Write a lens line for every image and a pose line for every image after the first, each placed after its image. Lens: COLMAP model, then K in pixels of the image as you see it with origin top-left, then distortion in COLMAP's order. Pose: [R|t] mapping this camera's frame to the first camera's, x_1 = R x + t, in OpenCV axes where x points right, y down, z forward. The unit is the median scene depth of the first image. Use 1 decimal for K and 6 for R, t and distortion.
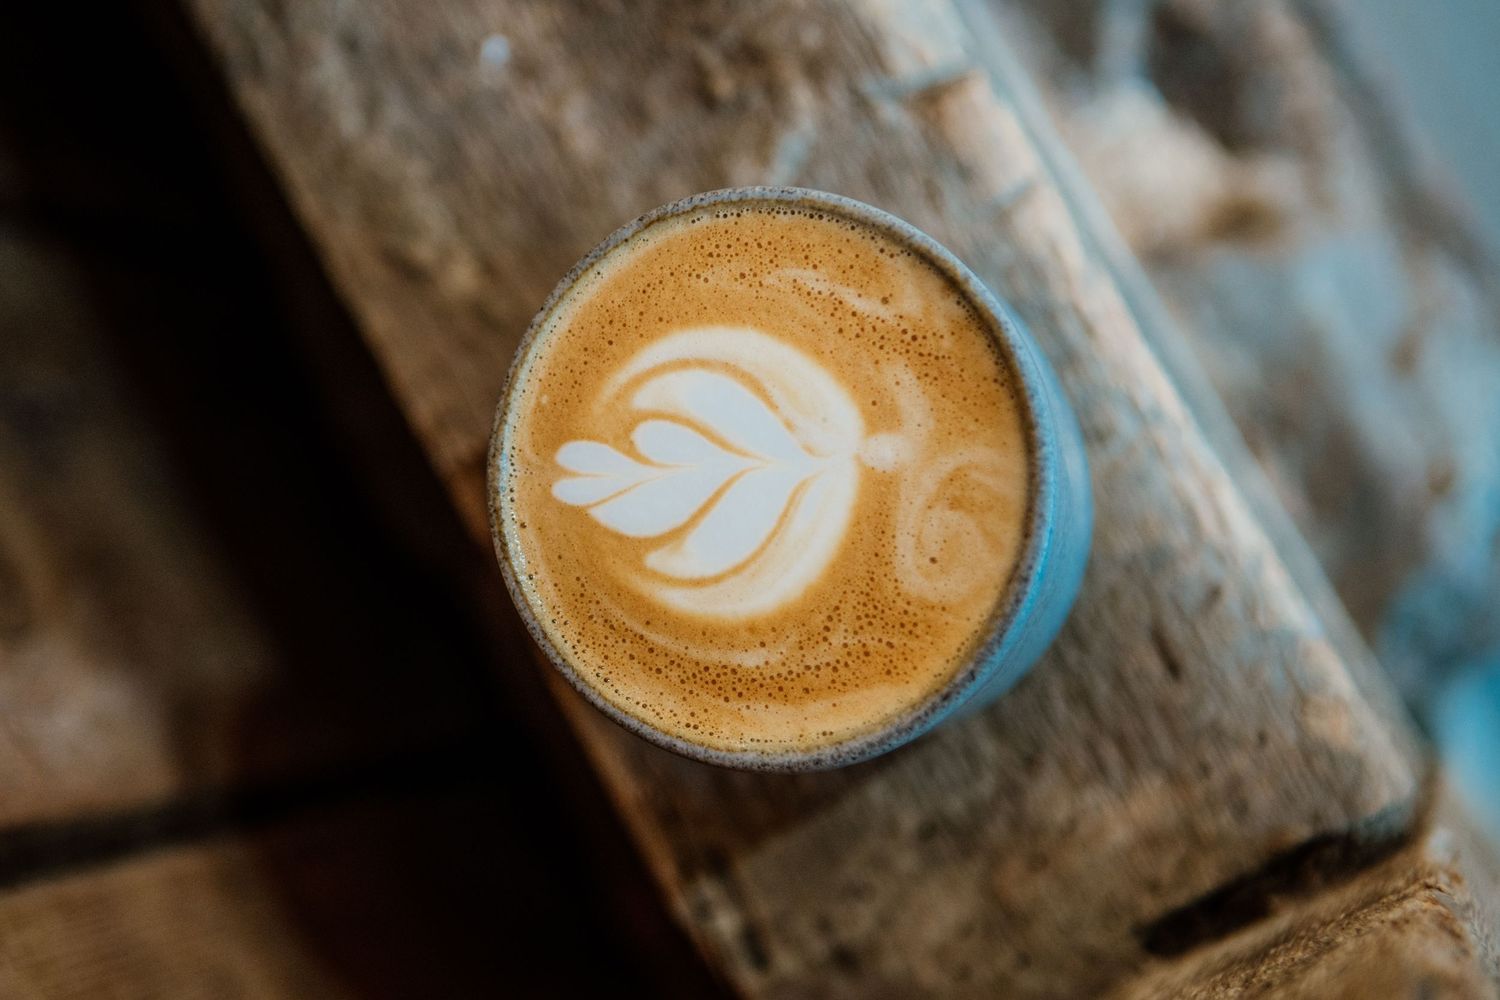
lens RADIAL K [[3860.8, 0, 750.0], [0, 3860.8, 500.0], [0, 0, 1]] dist [0.093403, 0.090876]
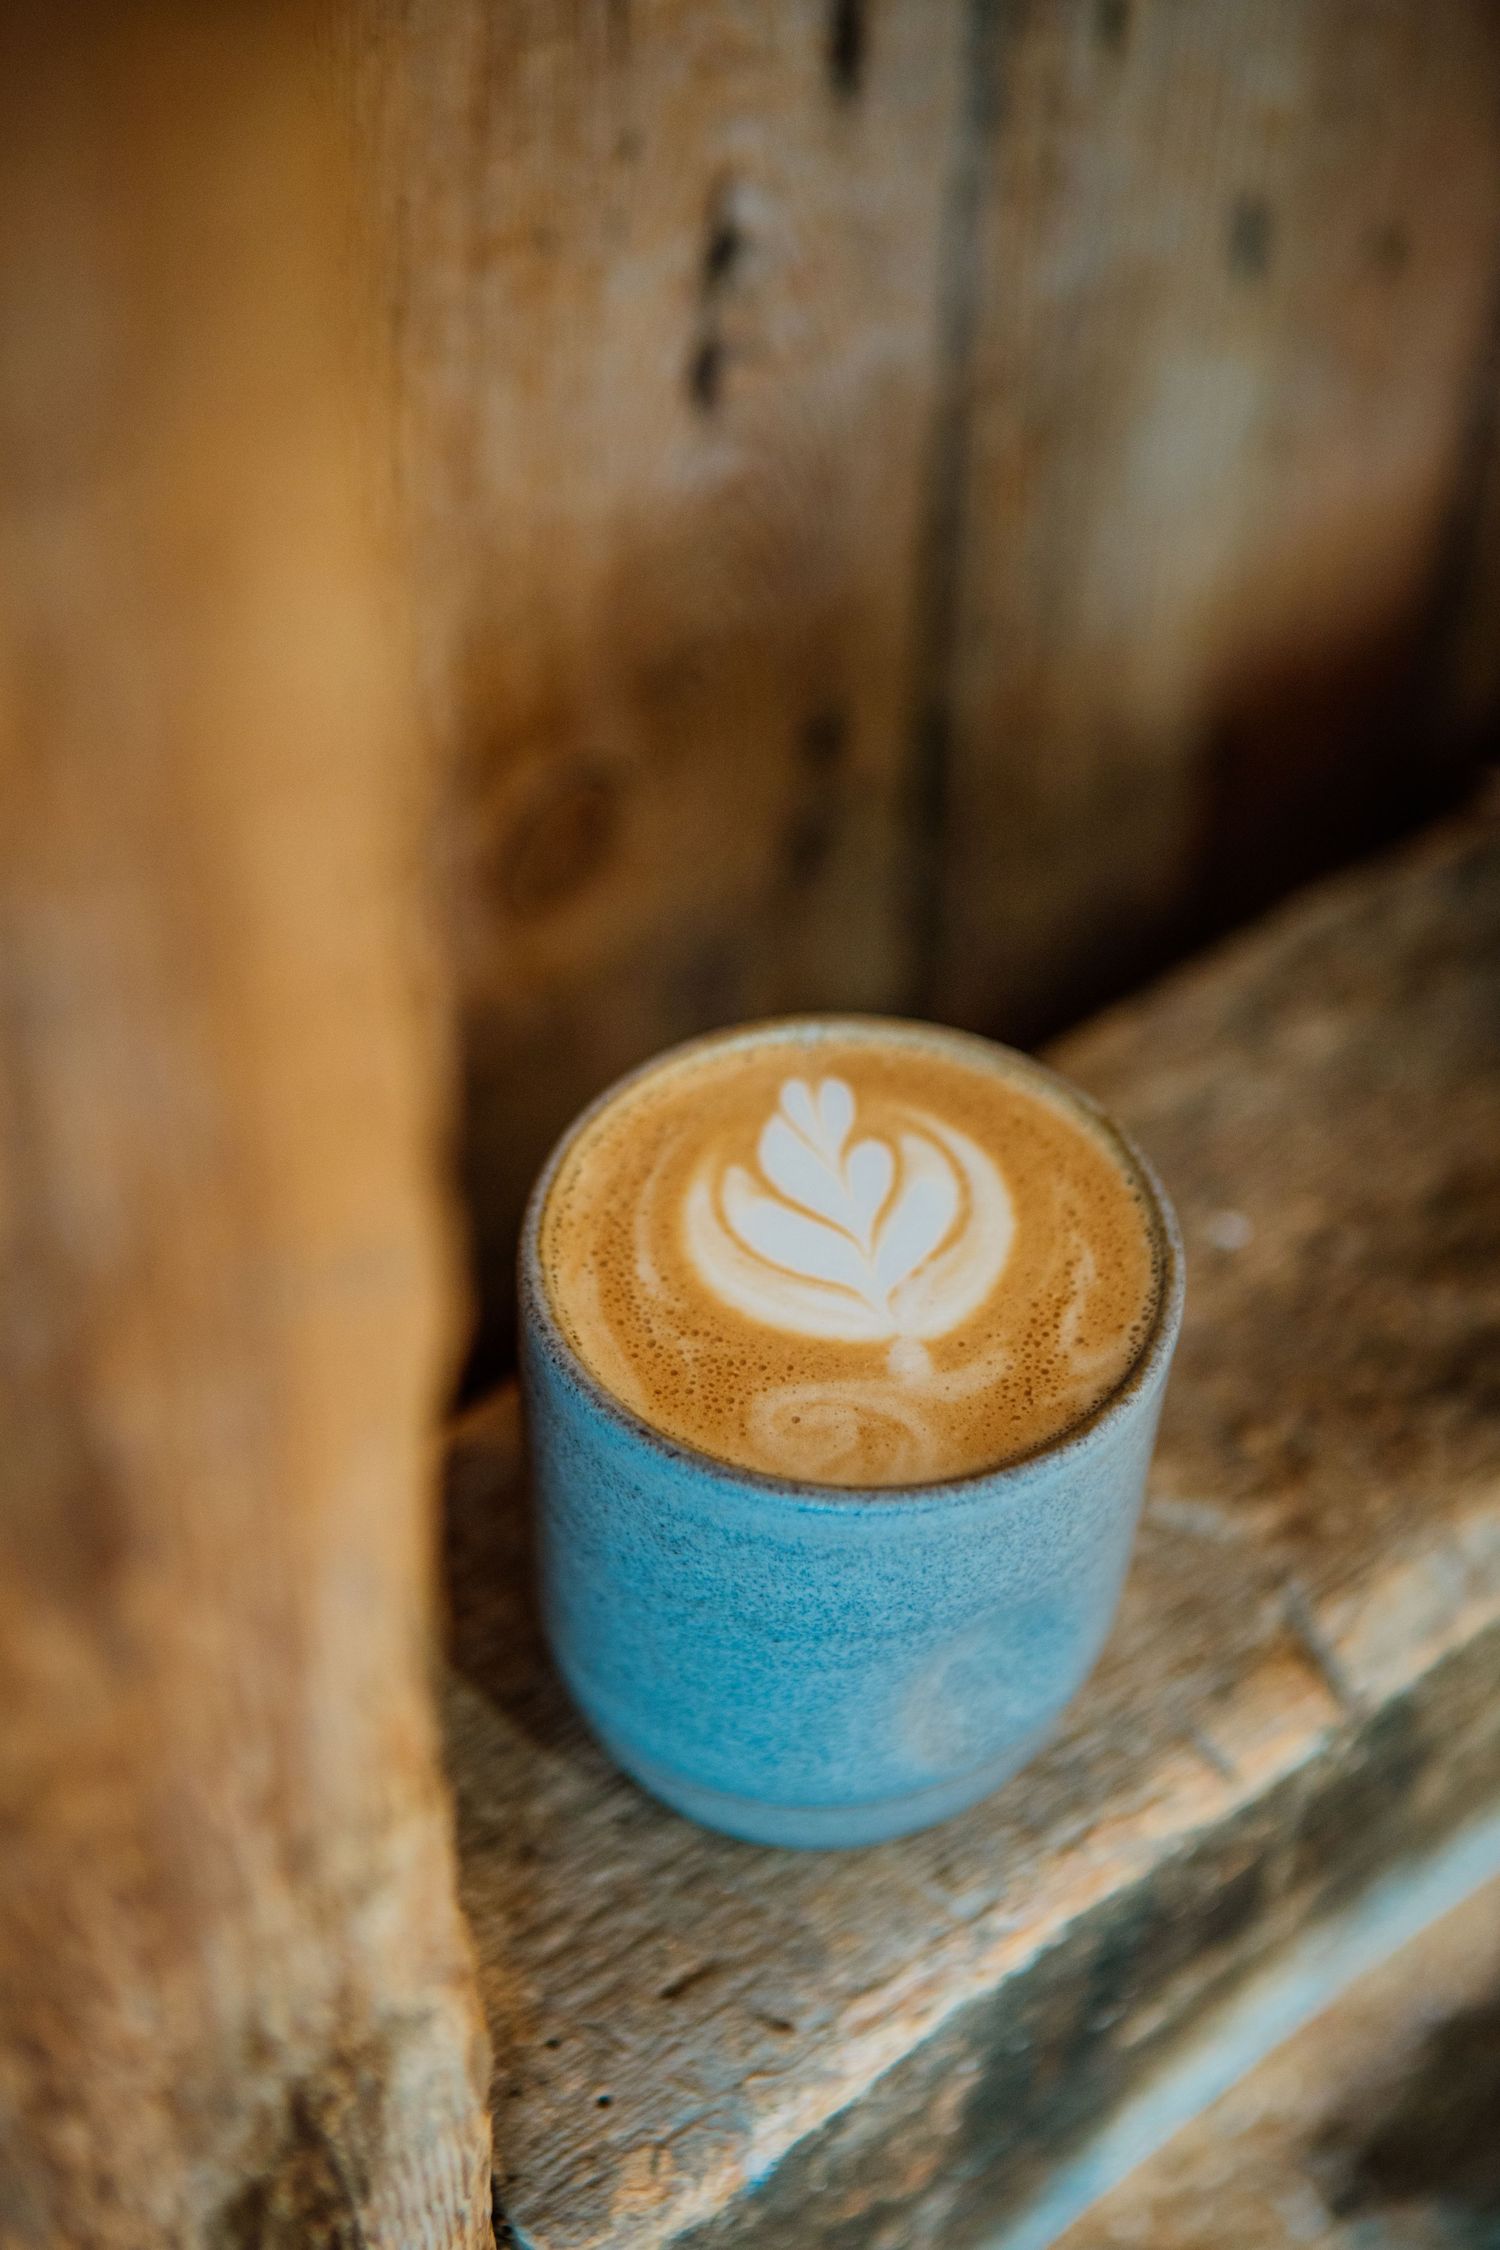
lens RADIAL K [[5791.1, 0, 750.0], [0, 5791.1, 1125.0], [0, 0, 1]] dist [0.093403, 0.090876]
pose [[0.181370, 0.764458, -0.618635, 0.787544], [-0.980504, 0.092210, -0.173518, 0.241707], [-0.075603, 0.638045, 0.766278, -0.021935]]
